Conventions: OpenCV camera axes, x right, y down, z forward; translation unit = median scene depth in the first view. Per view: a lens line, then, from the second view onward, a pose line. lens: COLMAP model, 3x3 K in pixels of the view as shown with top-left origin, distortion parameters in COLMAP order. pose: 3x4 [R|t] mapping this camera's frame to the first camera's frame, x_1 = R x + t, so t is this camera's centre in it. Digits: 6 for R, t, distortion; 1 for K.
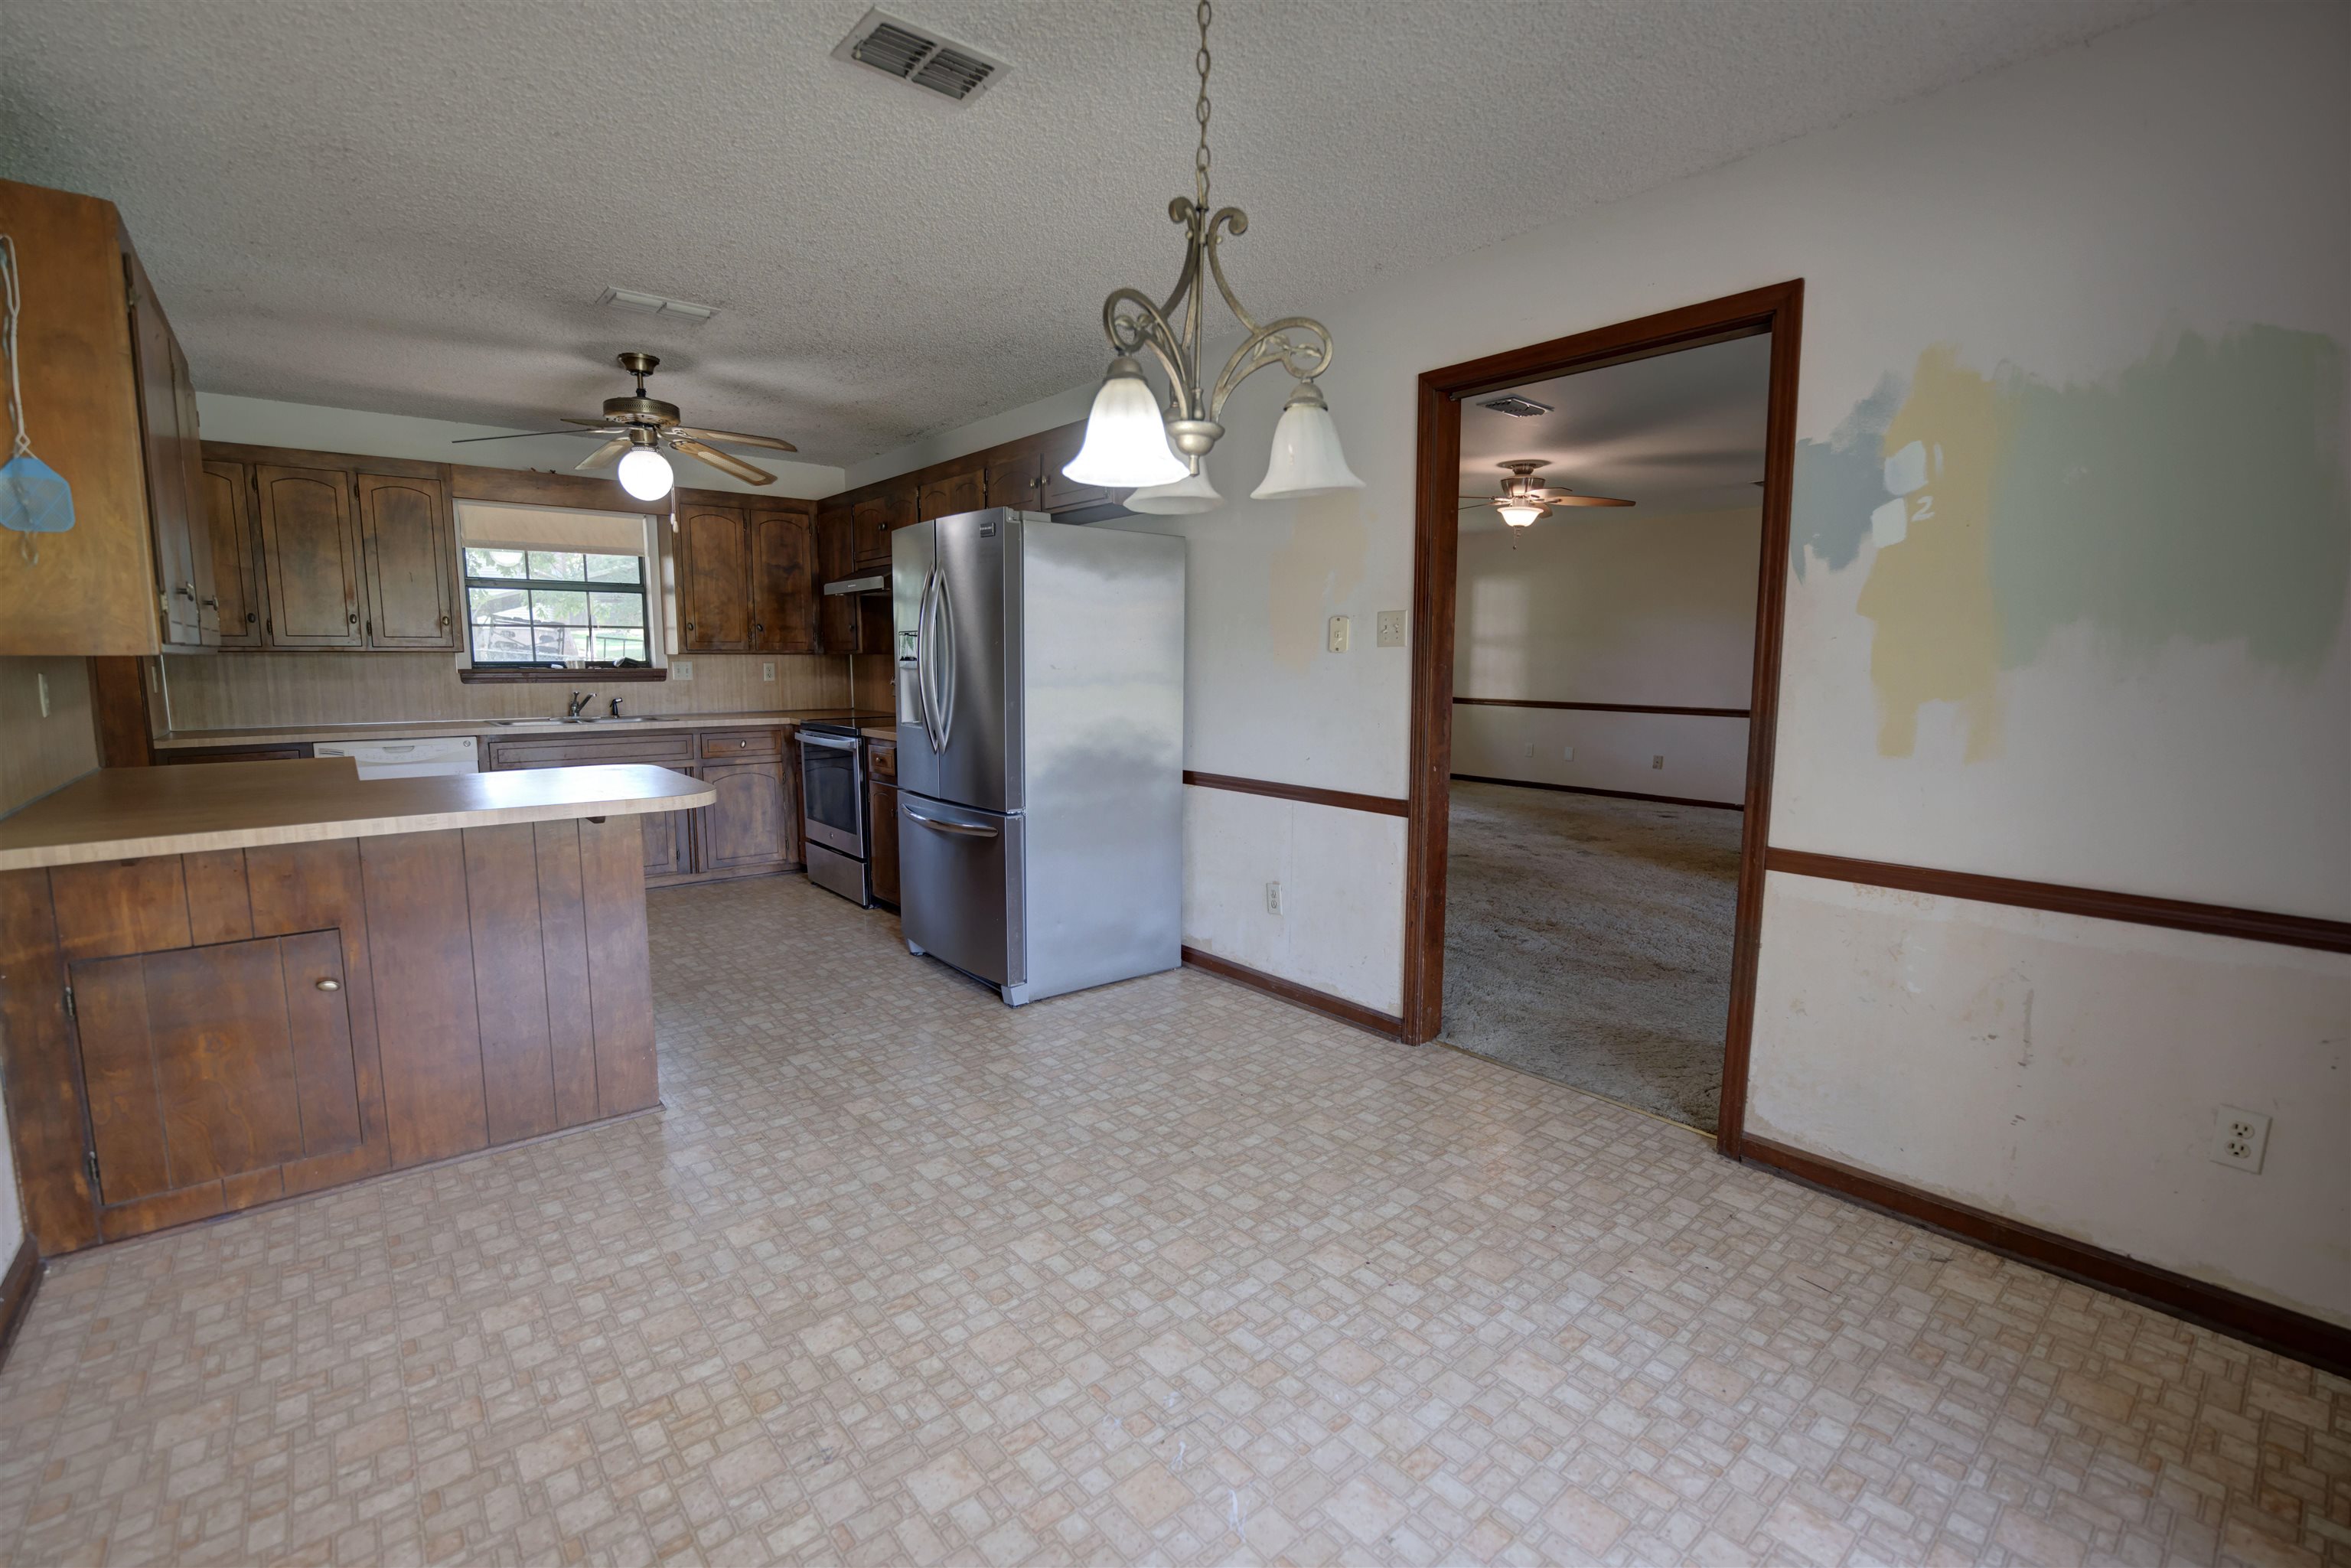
lens RADIAL K [[1001.6, 0, 1165.7], [0, 1001.6, 794.1], [0, 0, 1]] dist [-0.017154, 0.000208]
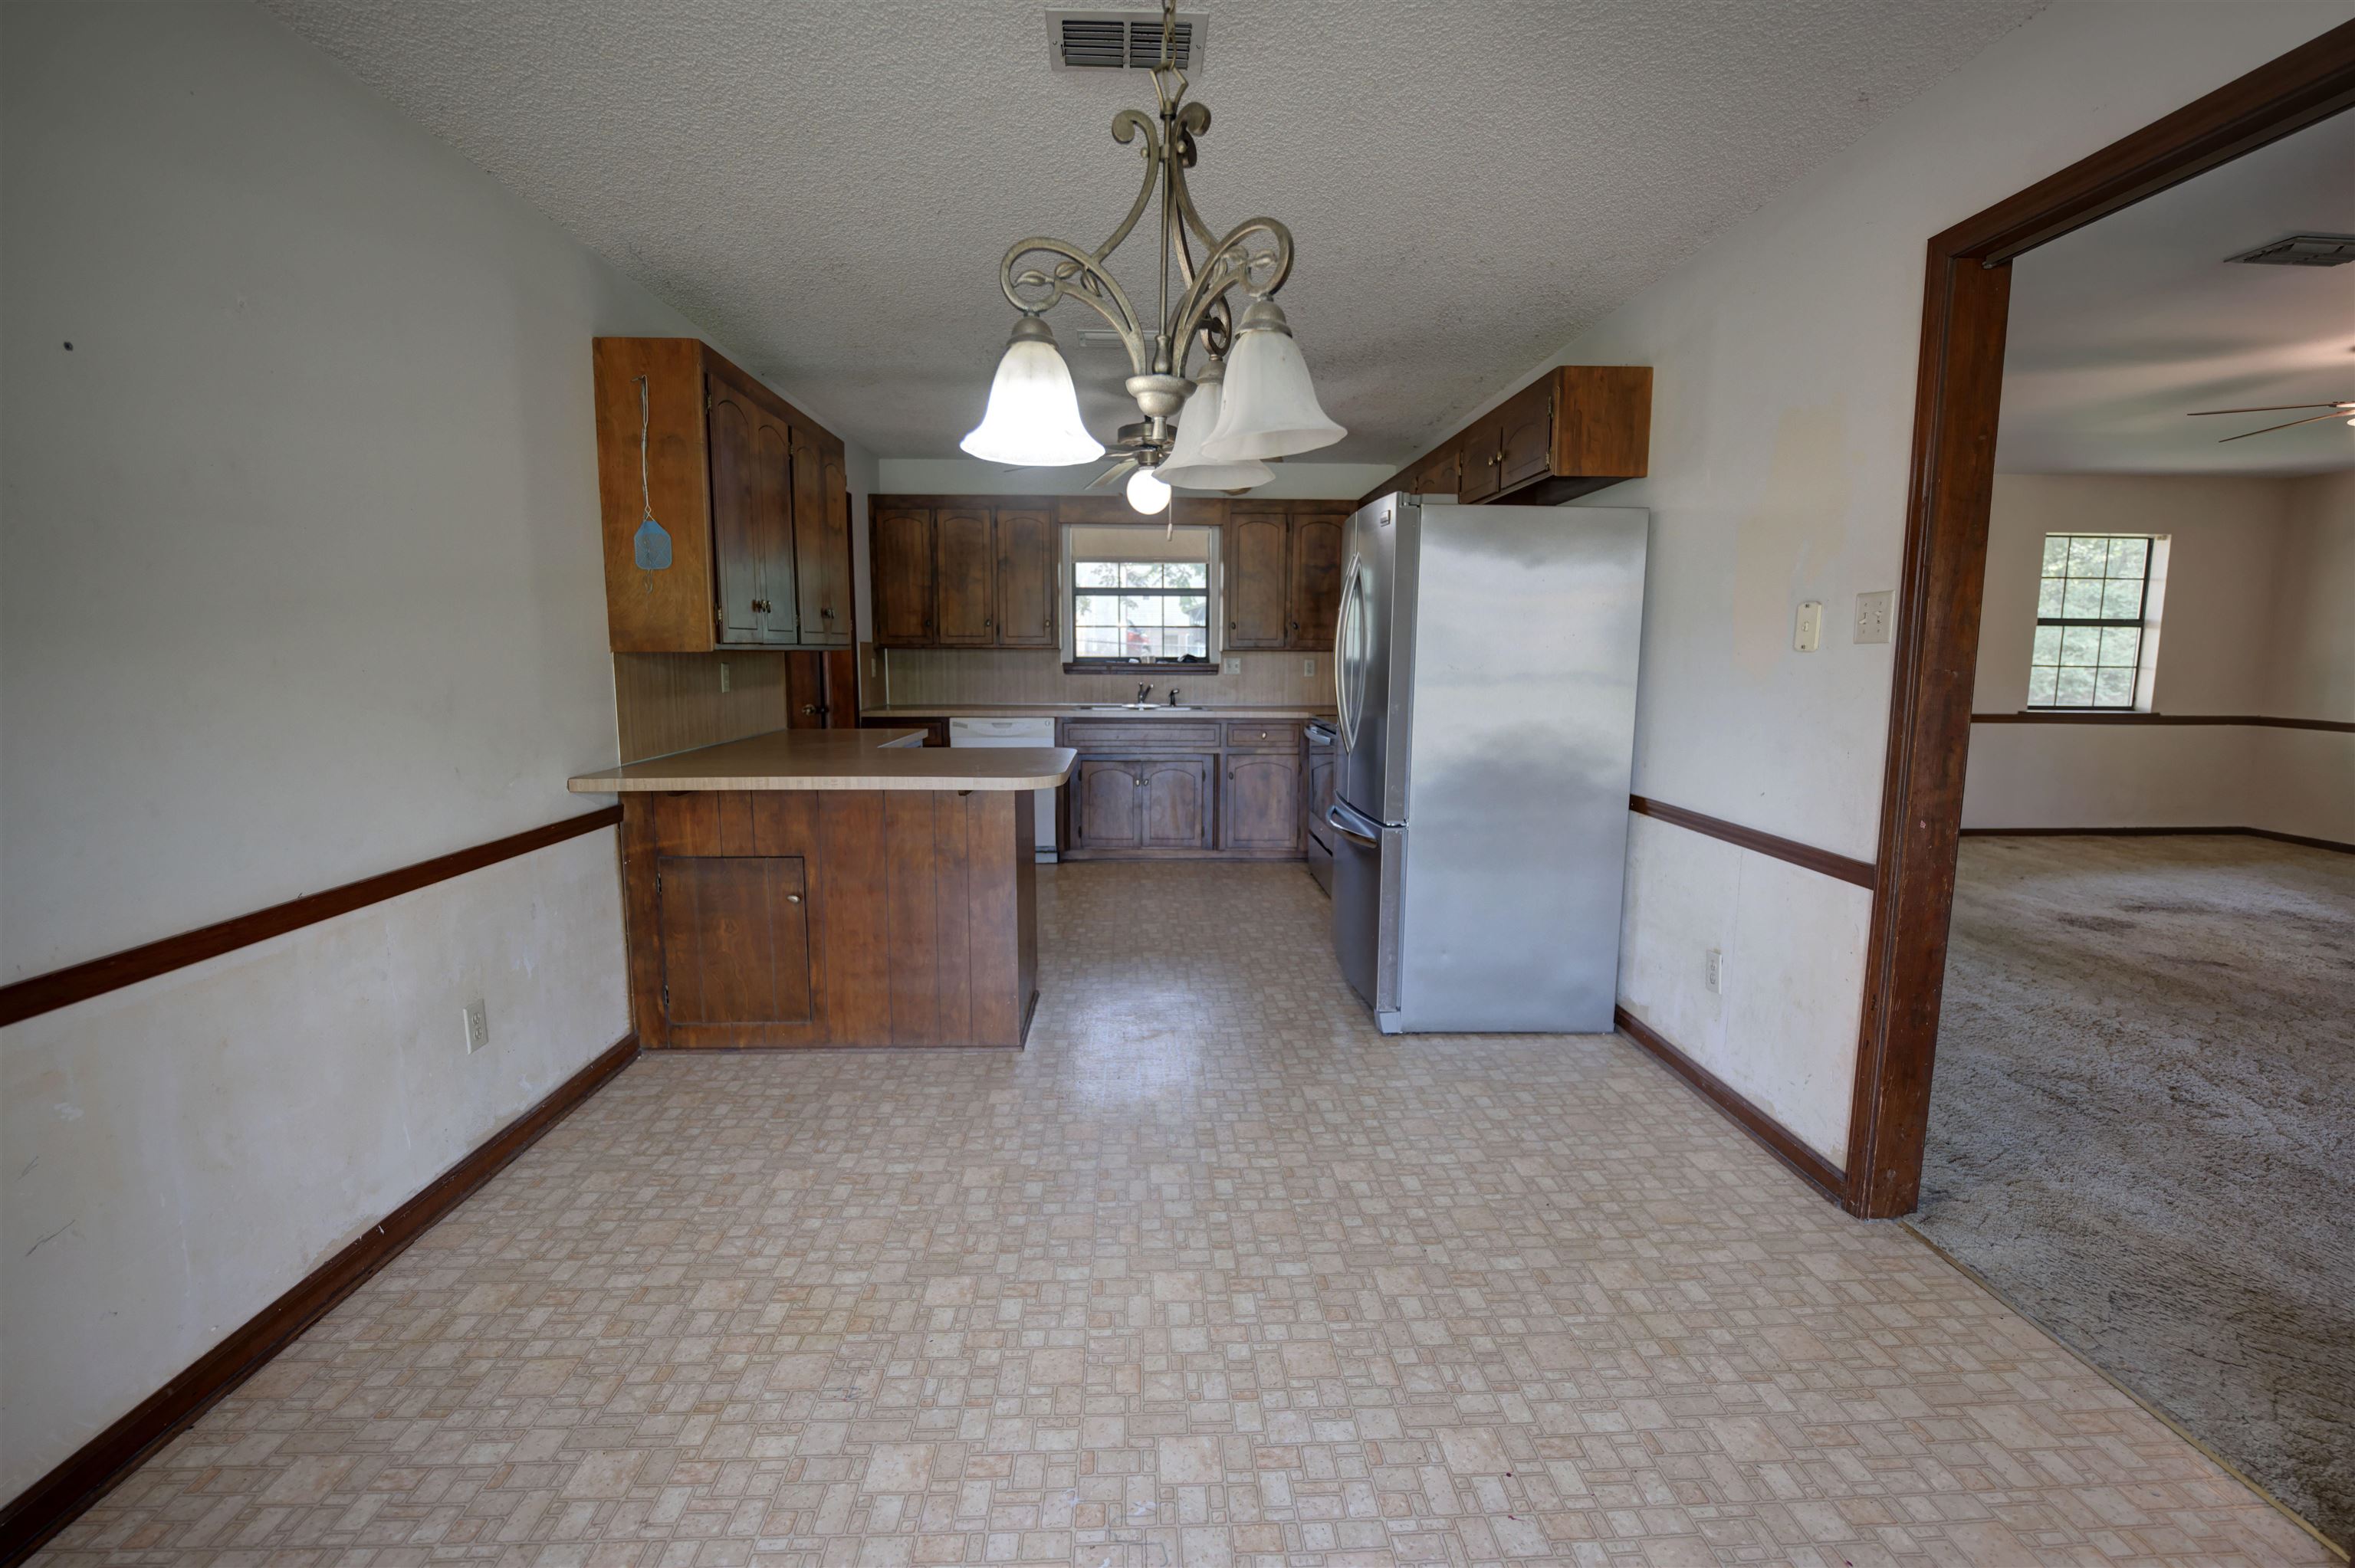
lens RADIAL K [[1003.2, 0, 1172.5], [0, 1003.2, 789.1], [0, 0, 1]] dist [-0.017154, 0.000208]
pose [[0.796199, 0.082464, -0.599389, 0.267379], [-0.083553, 0.996162, 0.026063, -0.023425], [0.599238, 0.029329, 0.800033, 0.162304]]
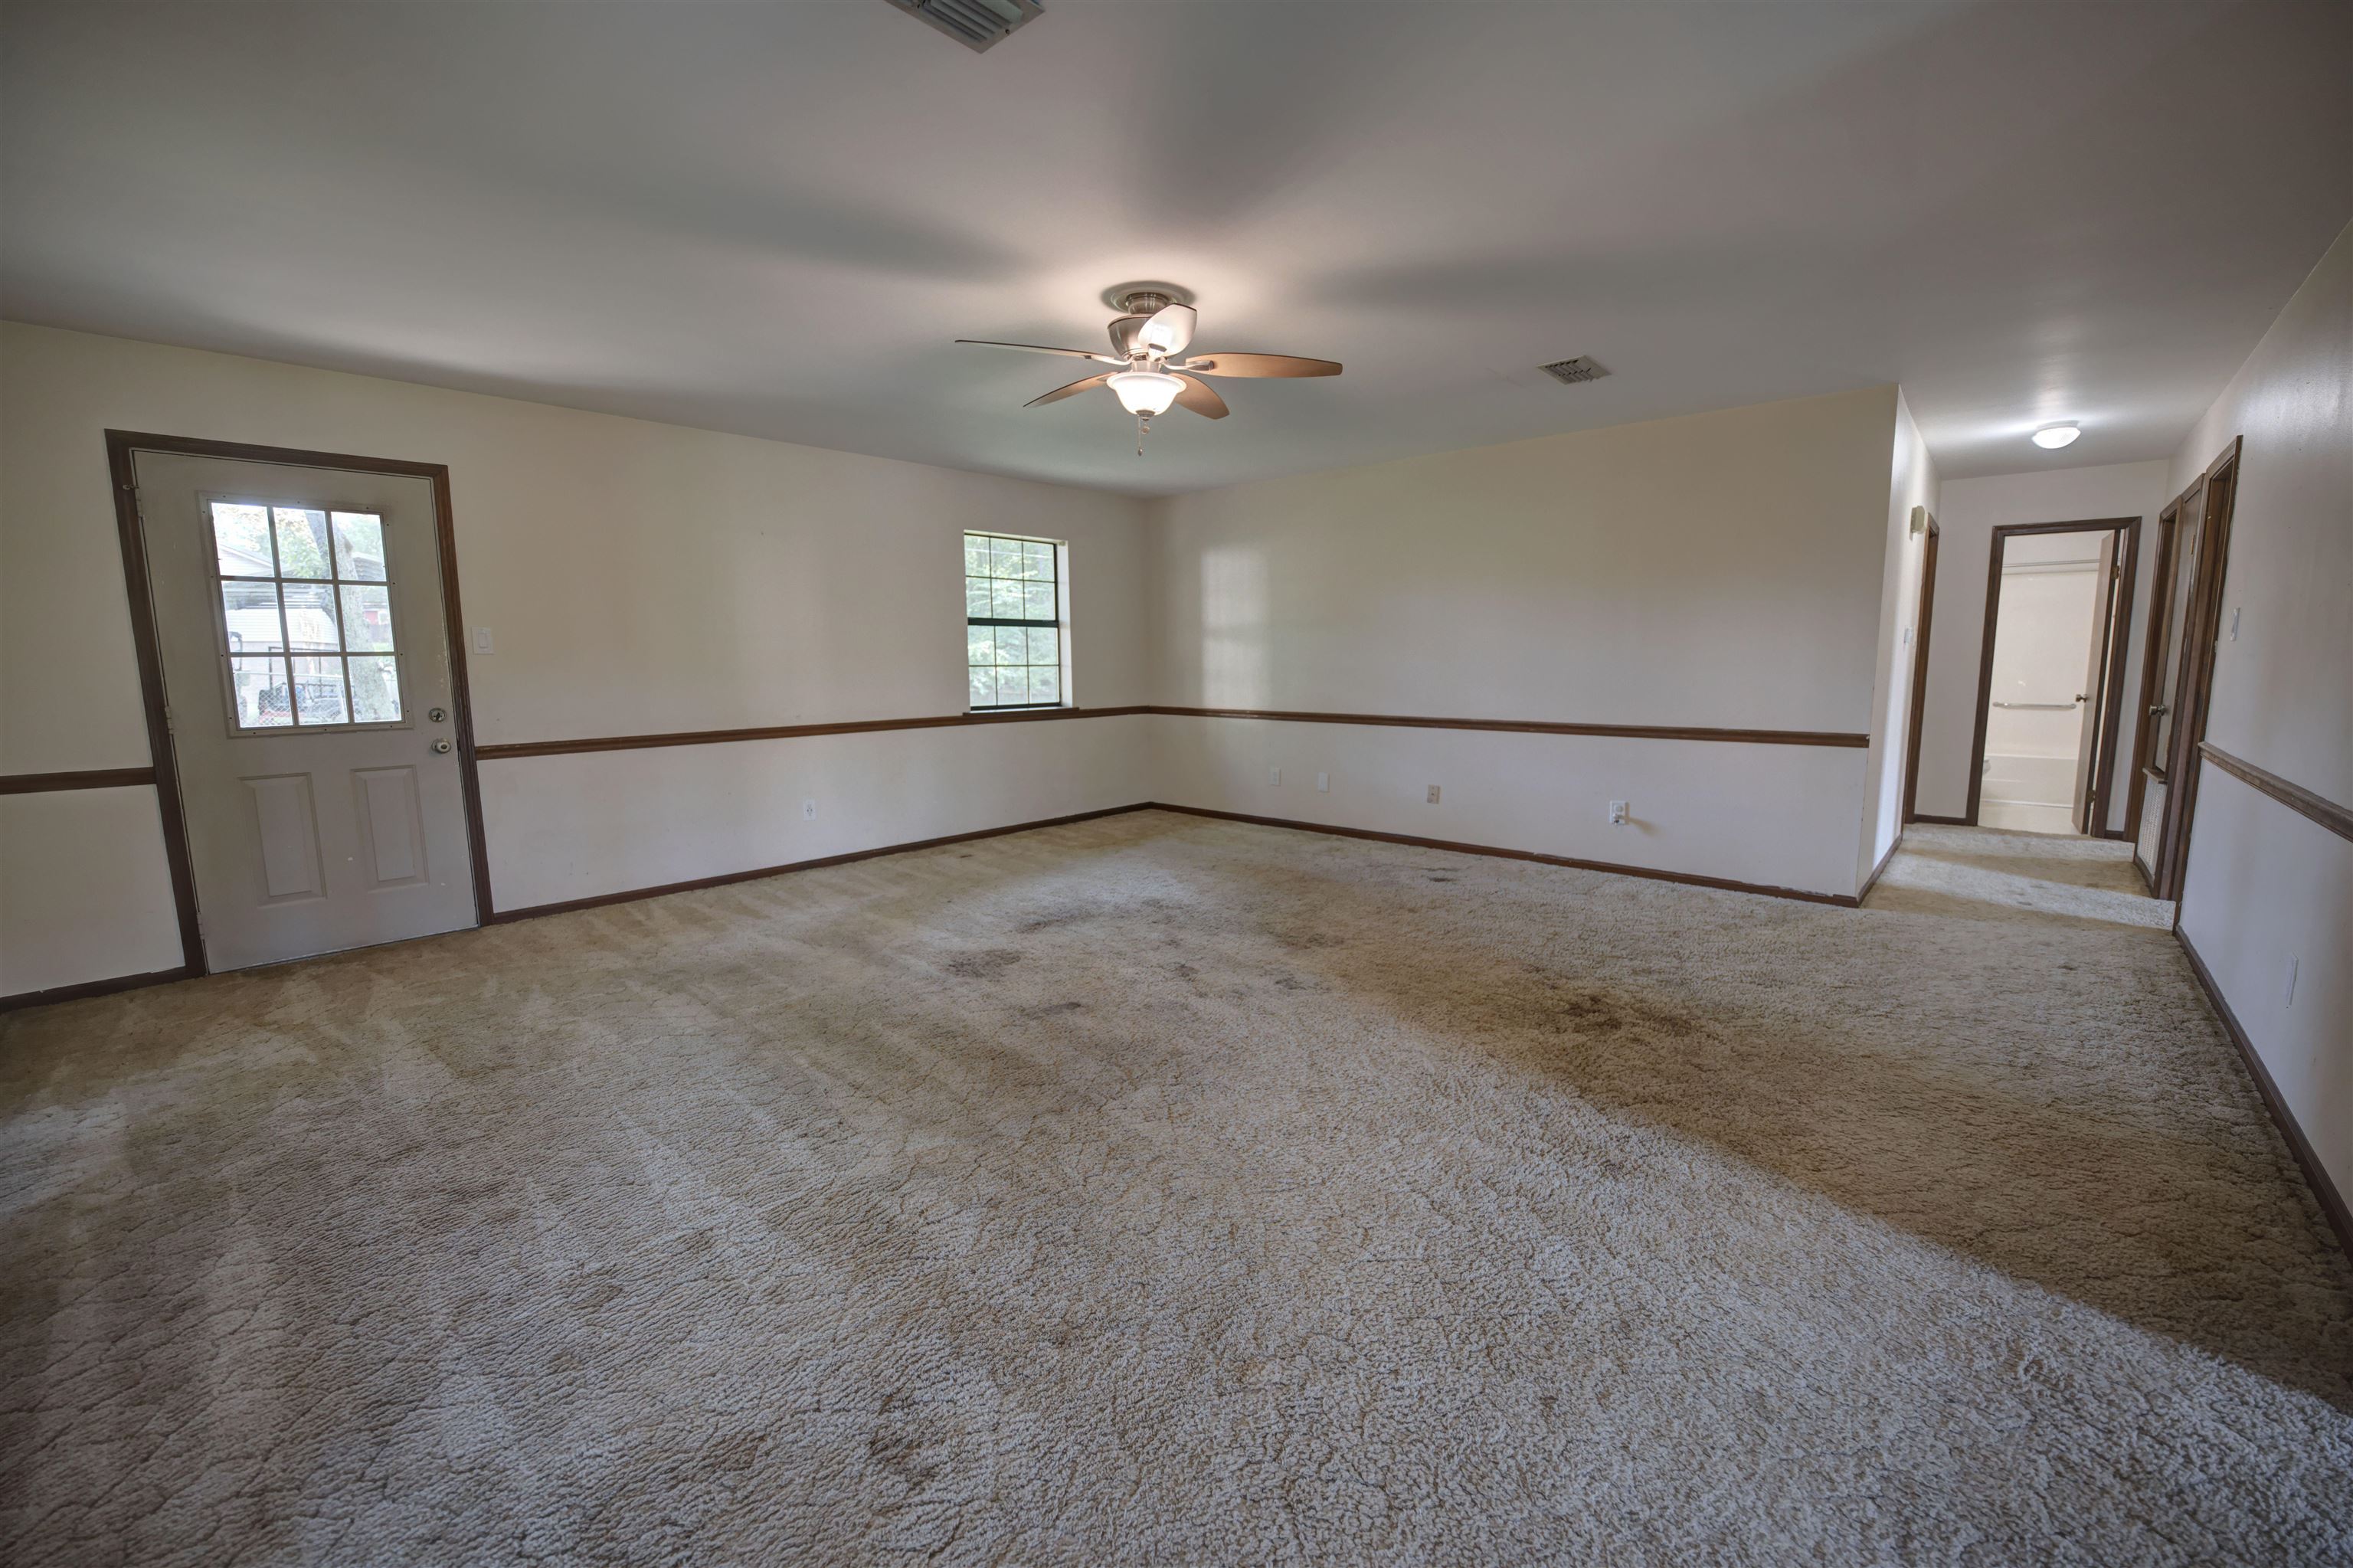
lens RADIAL K [[965.2, 0, 1166.7], [0, 965.2, 787.5], [0, 0, 1]] dist [-0.003152, -0.000249]
pose [[0.988928, -0.031743, 0.144961, 0.563590], [0.032711, 0.999456, -0.004295, -0.113031], [-0.144746, 0.008989, 0.989428, 0.938777]]
